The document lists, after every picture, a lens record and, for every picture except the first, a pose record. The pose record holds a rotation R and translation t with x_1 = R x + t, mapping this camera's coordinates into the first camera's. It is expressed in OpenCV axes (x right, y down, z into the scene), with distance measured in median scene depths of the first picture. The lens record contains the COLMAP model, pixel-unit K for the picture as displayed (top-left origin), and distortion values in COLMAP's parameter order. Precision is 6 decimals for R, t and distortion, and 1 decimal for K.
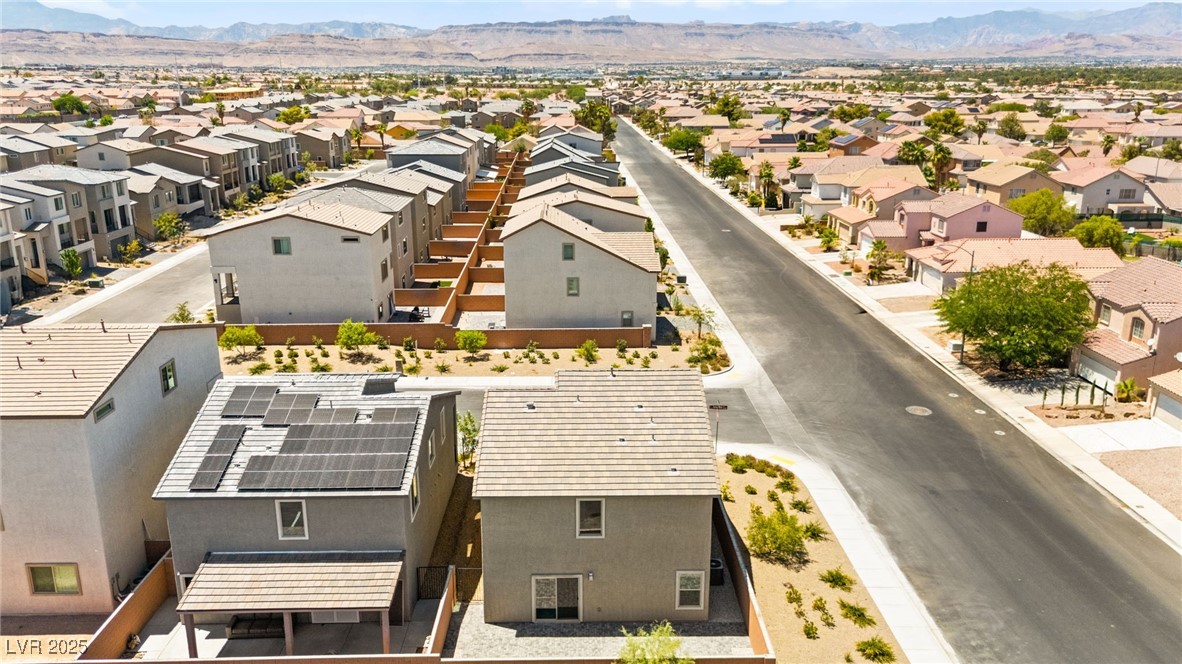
lens RADIAL K [[870.9, 0, 591.0], [0, 870.9, 332.0], [0, 0, 1]] dist [0.001387, -0.000074]
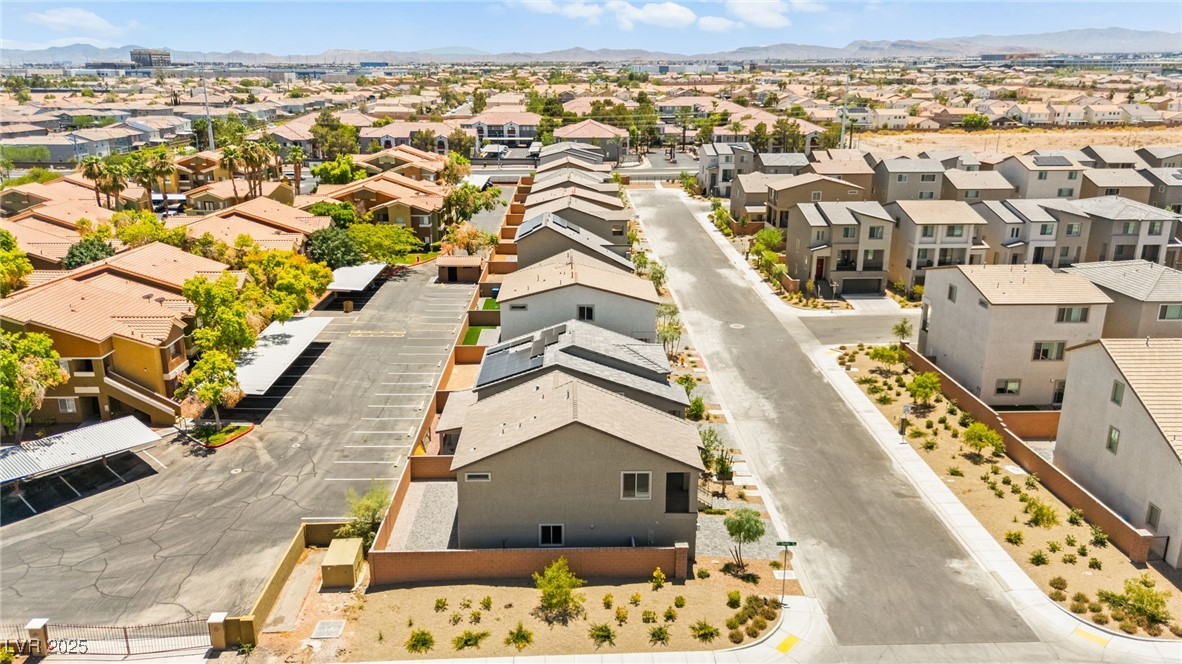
lens RADIAL K [[870.9, 0, 591.0], [0, 870.9, 332.0], [0, 0, 1]] dist [0.001387, -0.000074]
pose [[0.014485, 0.286498, -0.957971, 0.727051], [-0.270110, 0.923573, 0.272127, -0.240109], [0.962720, 0.254816, 0.090764, 0.512818]]
